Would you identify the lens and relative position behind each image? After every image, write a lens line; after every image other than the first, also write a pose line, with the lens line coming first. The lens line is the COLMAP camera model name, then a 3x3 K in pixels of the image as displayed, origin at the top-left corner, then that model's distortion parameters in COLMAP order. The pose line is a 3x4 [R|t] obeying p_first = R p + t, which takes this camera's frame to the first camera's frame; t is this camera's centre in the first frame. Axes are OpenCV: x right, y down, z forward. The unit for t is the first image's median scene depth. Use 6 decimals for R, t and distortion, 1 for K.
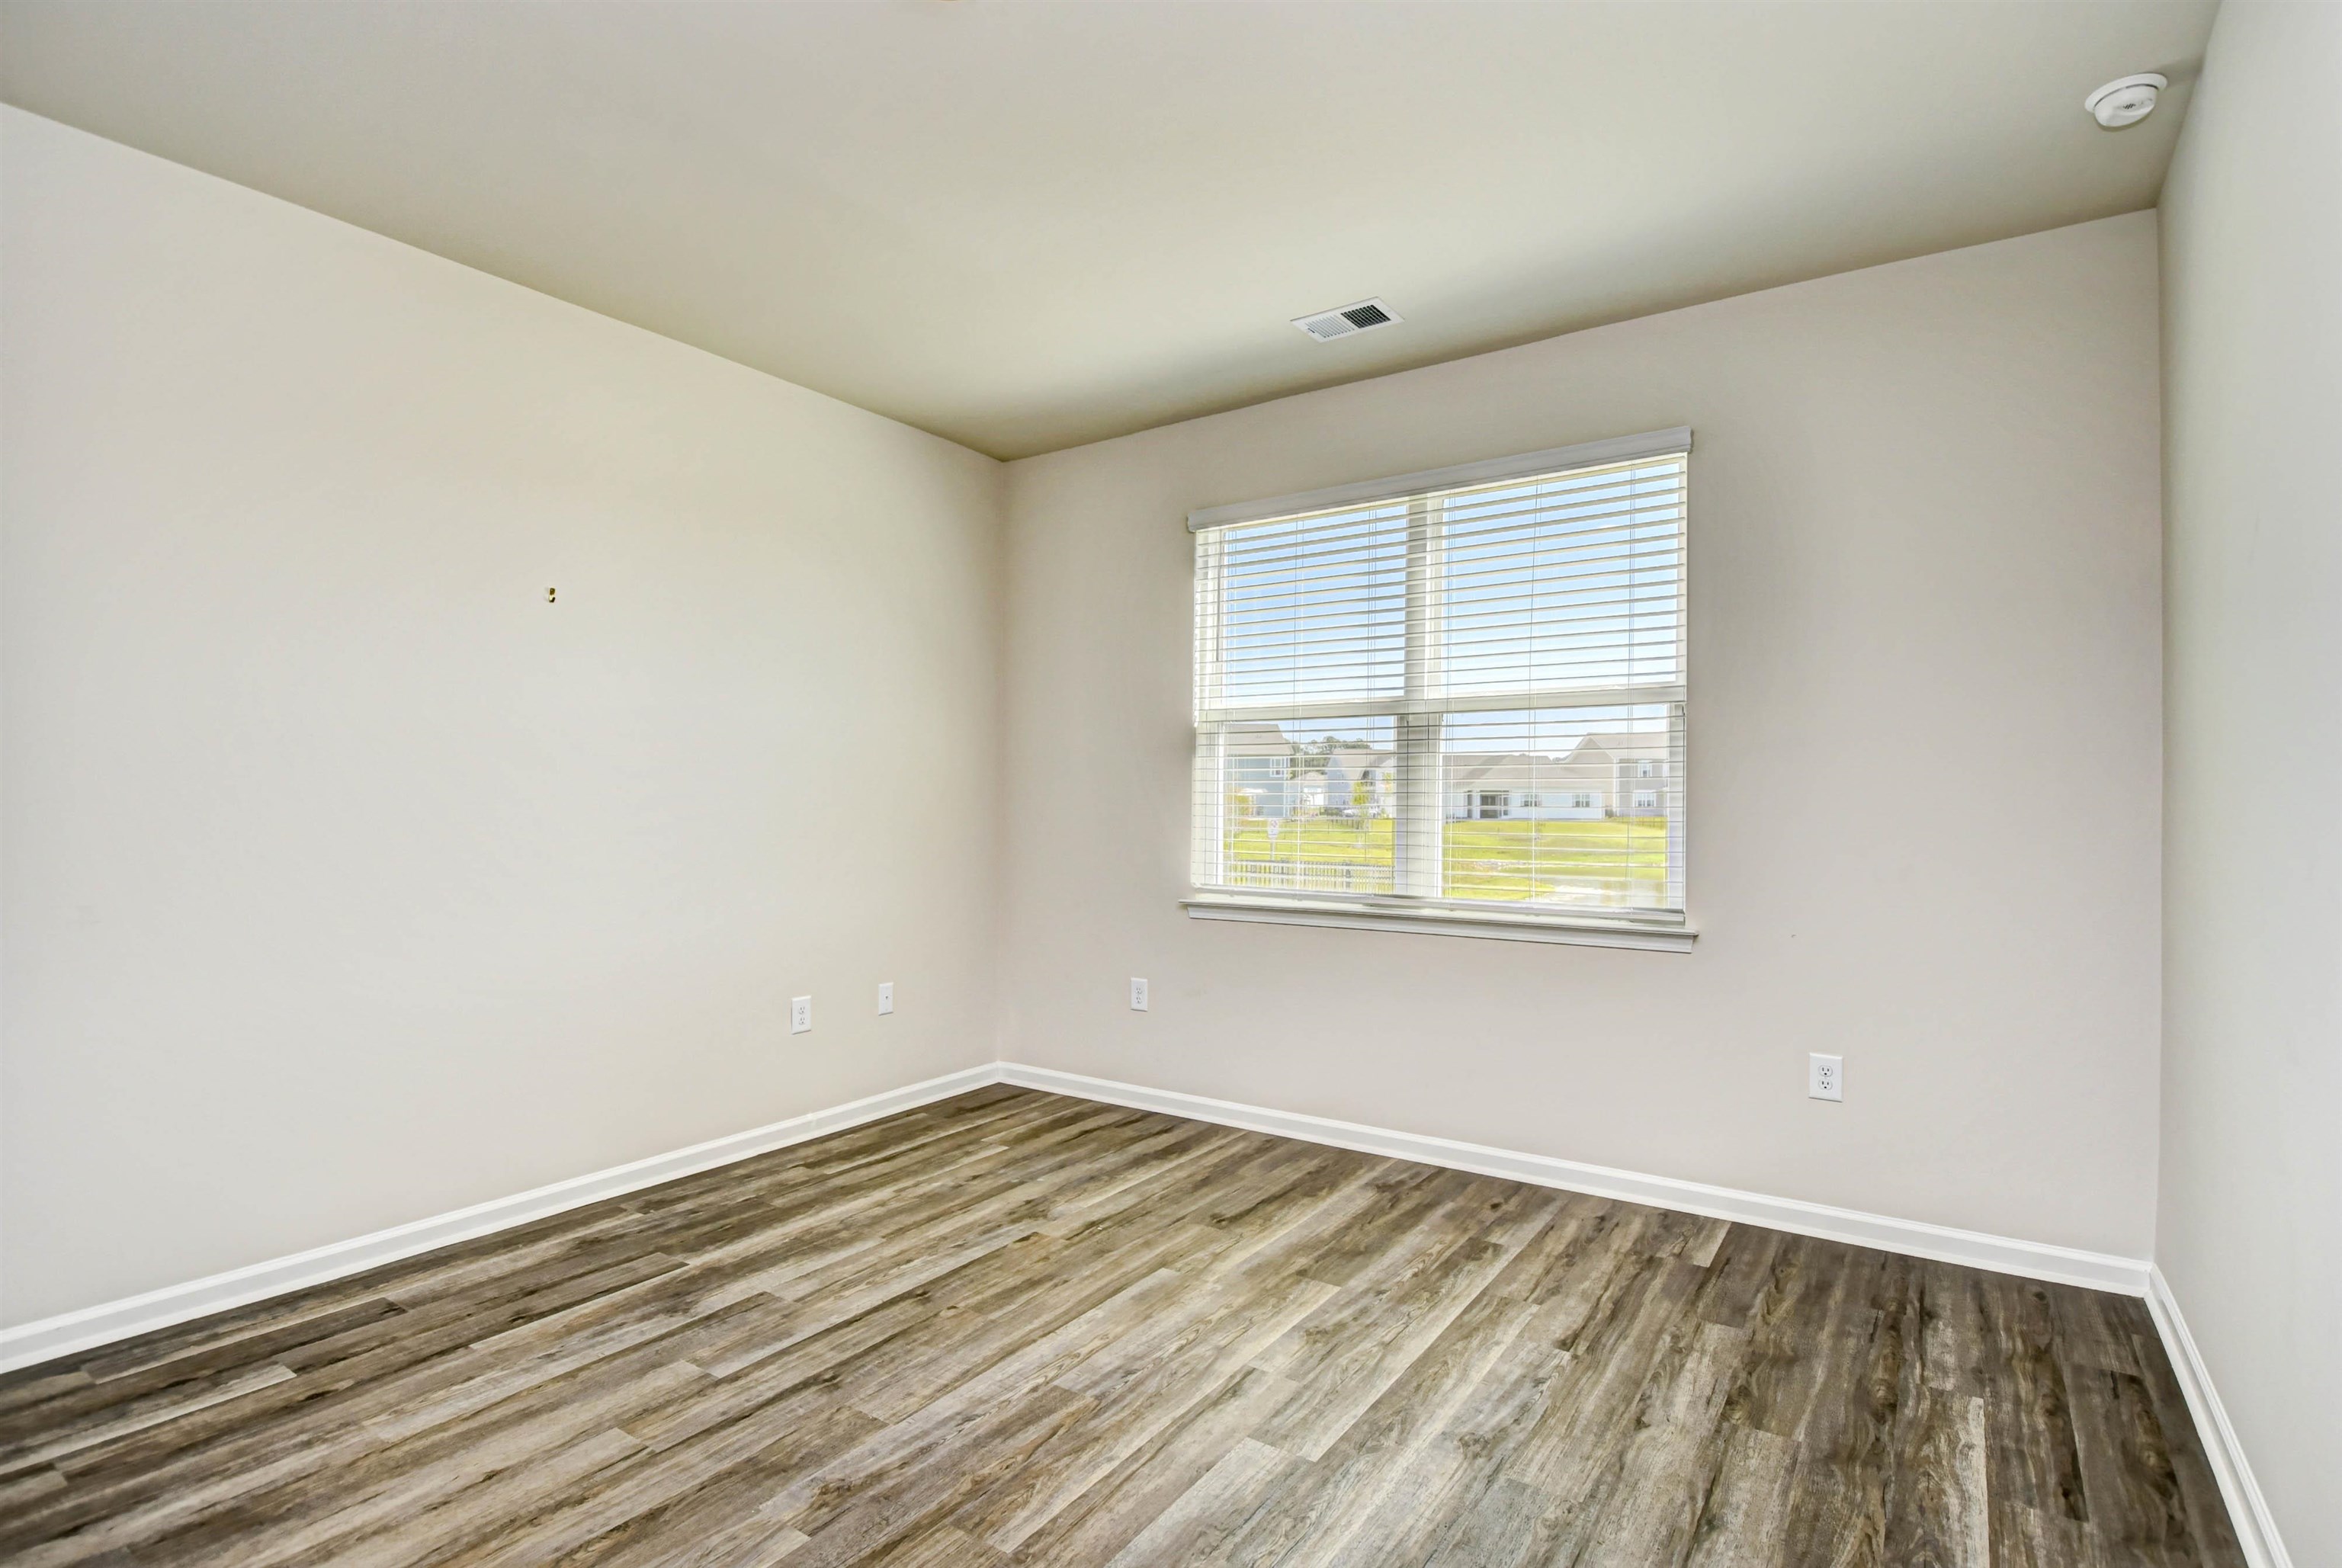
lens RADIAL K [[1131.5, 0, 1180.4], [0, 1131.5, 774.4], [0, 0, 1]] dist [0.011262, -0.015262]
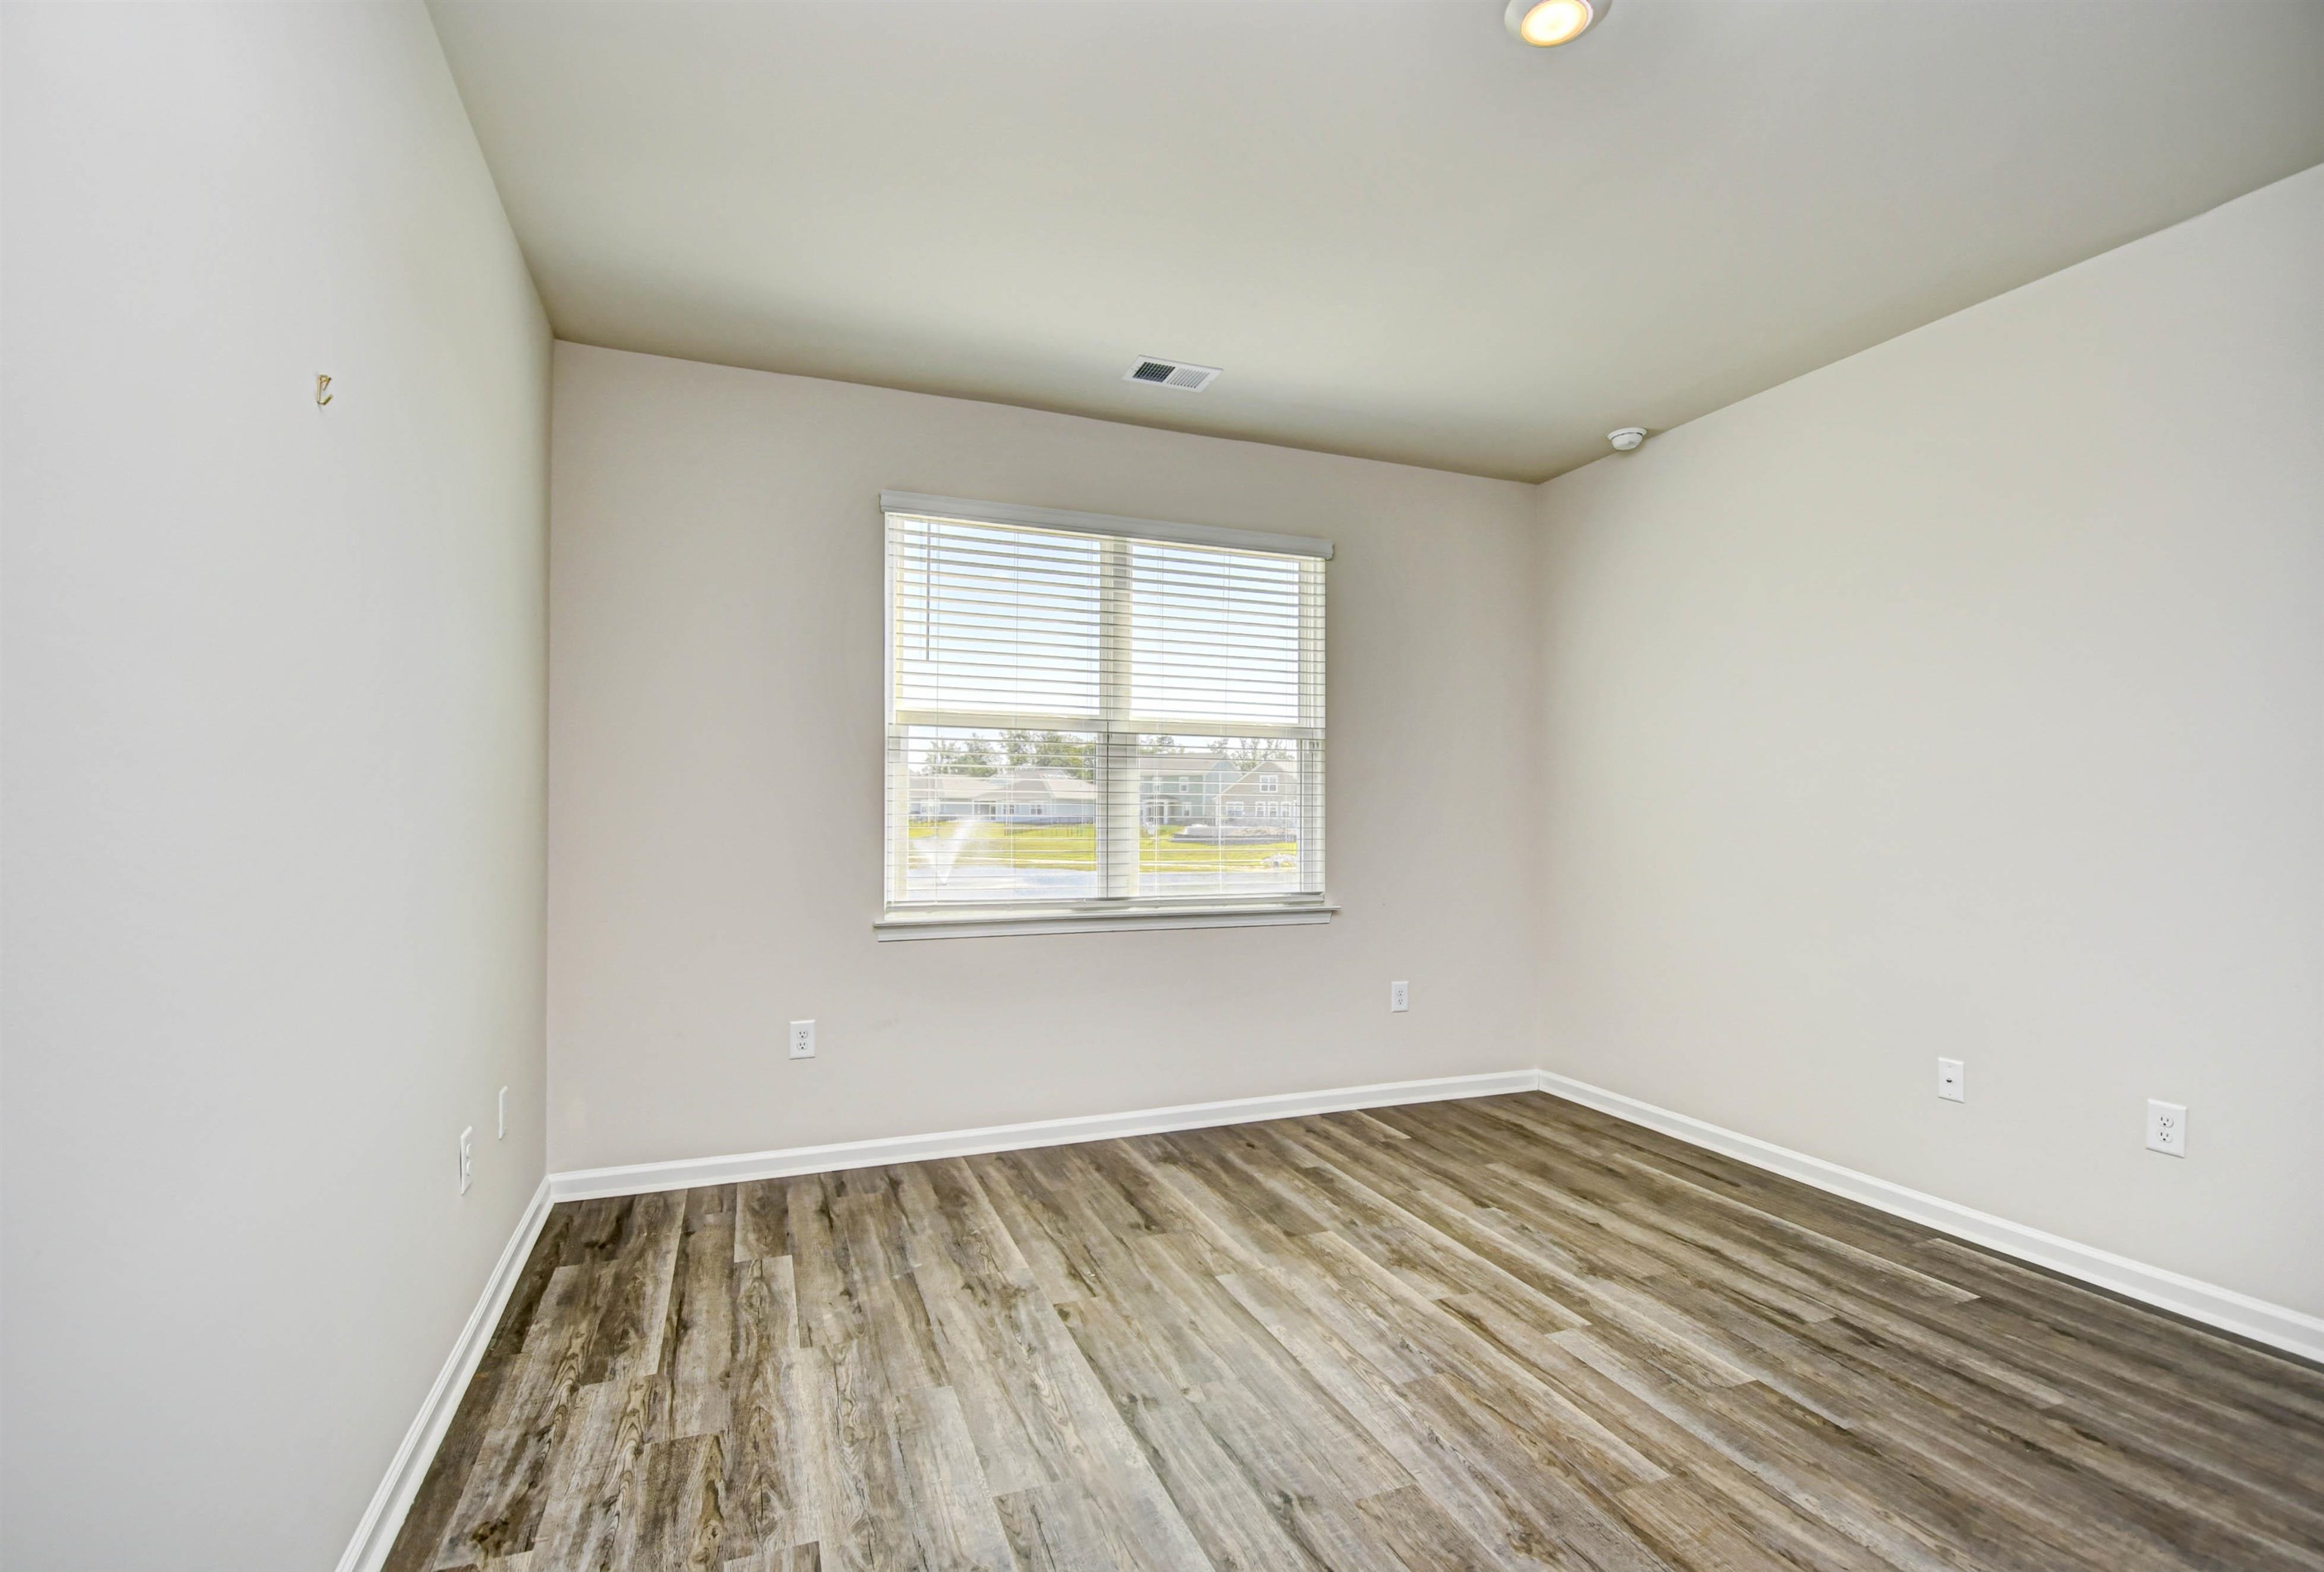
lens RADIAL K [[1045.8, 0, 1183.9], [0, 1045.8, 779.0], [0, 0, 1]] dist [0.007029, -0.002430]
pose [[0.561767, 0.024871, 0.826922, -1.013386], [-0.028073, 0.999545, -0.010991, 0.001003], [-0.826819, -0.017040, 0.562210, 0.622931]]
